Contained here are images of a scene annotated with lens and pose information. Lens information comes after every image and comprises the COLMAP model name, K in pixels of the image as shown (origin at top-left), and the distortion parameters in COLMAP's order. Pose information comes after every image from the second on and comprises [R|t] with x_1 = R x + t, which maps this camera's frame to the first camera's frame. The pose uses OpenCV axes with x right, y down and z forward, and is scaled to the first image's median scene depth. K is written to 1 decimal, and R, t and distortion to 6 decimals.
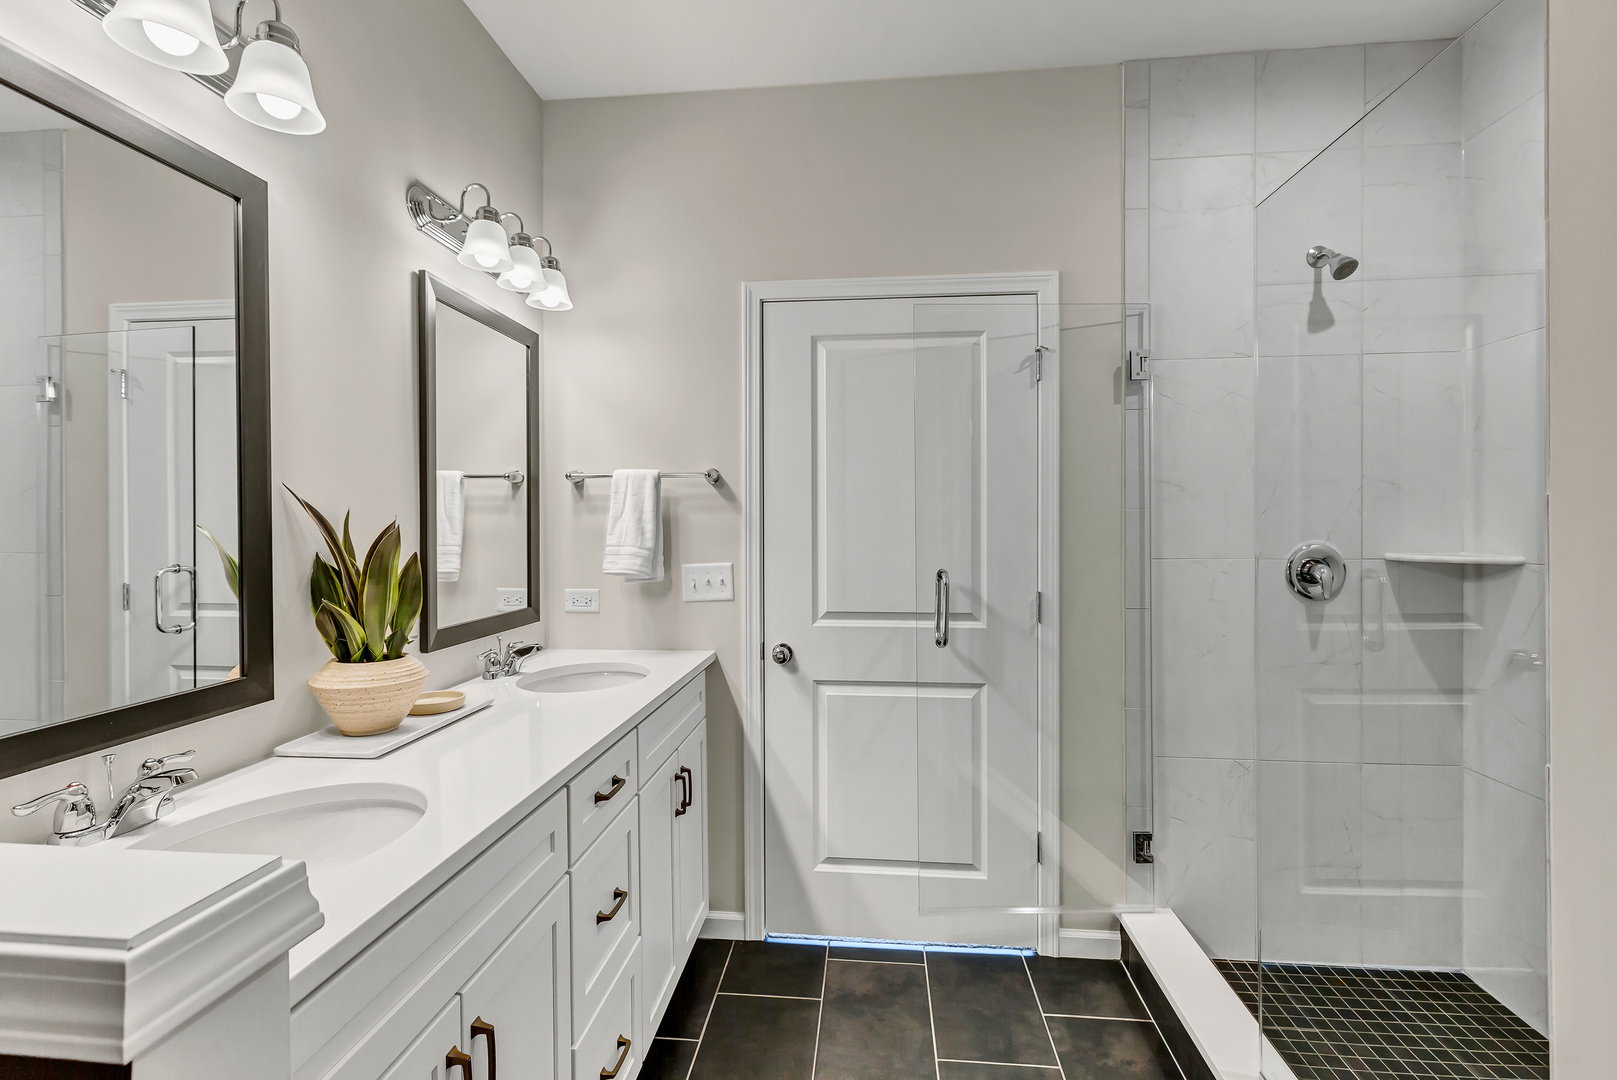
lens RADIAL K [[743.2, 0, 802.4], [0, 743.2, 532.8], [0, 0, 1]] dist [-0.002709, -0.000698]
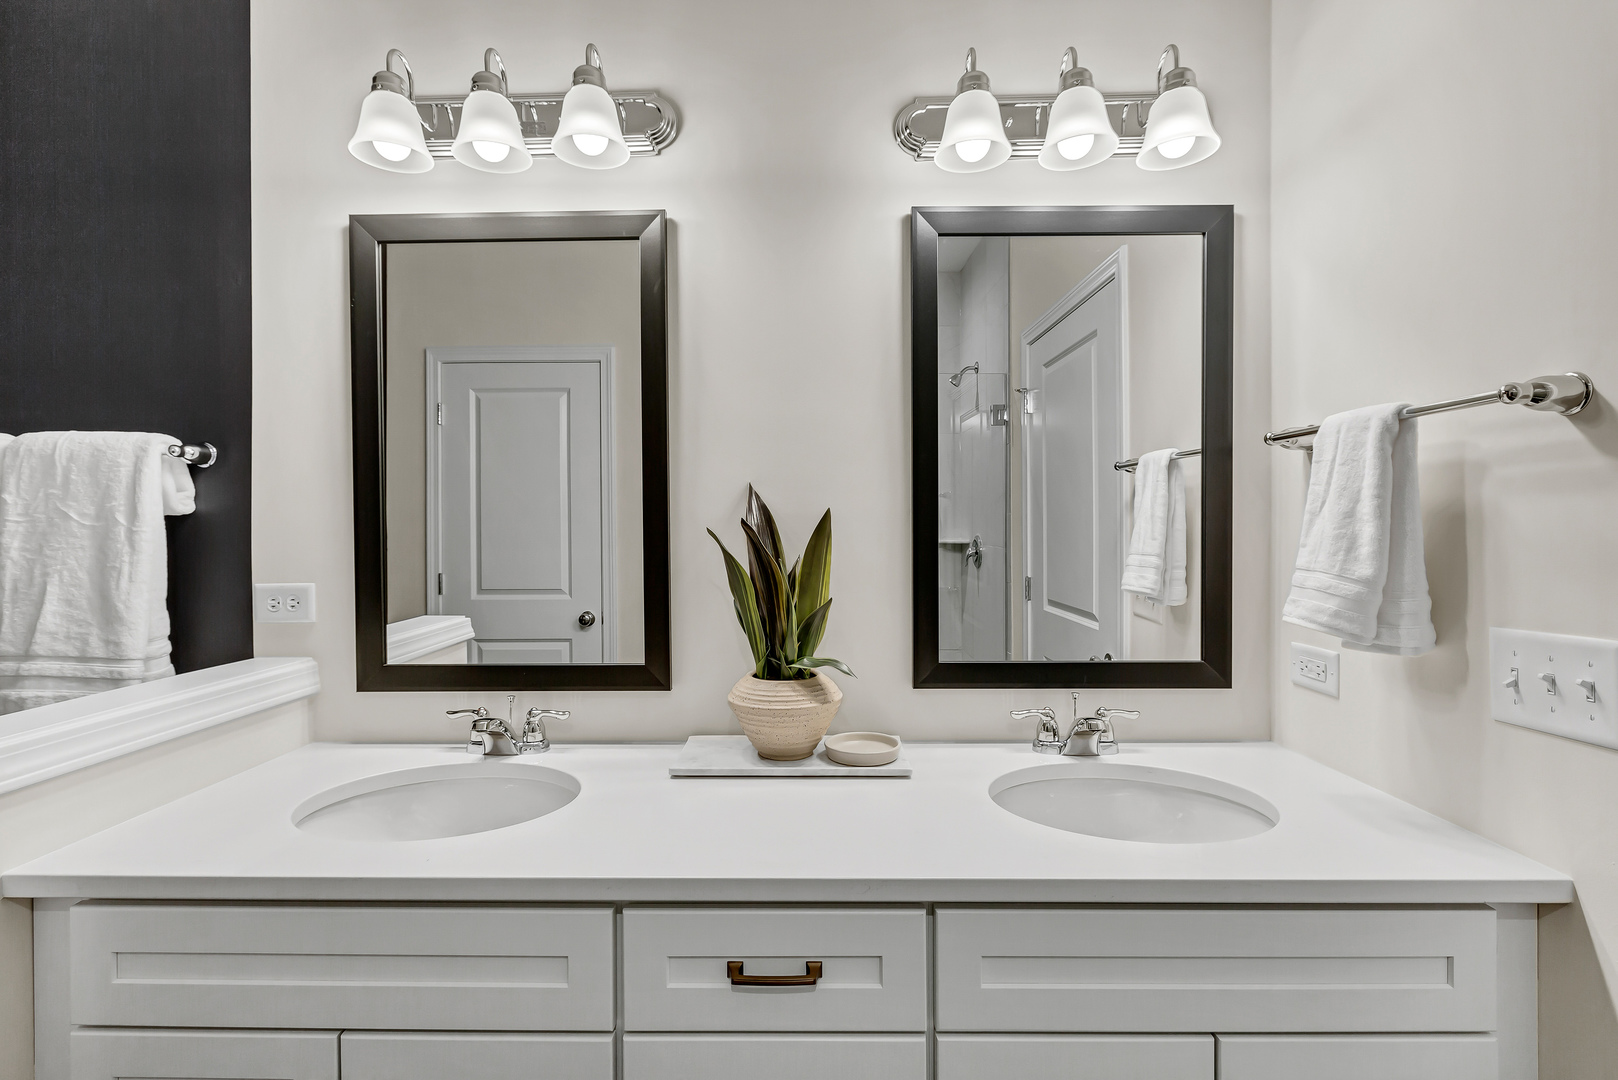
lens RADIAL K [[743.7, 0, 802.8], [0, 743.7, 535.6], [0, 0, 1]] dist [-0.002709, -0.000698]
pose [[0.090717, 0.016315, -0.995743, 0.211703], [-0.006605, 0.999854, 0.015780, -0.010542], [0.995855, 0.005146, 0.090811, 0.617344]]
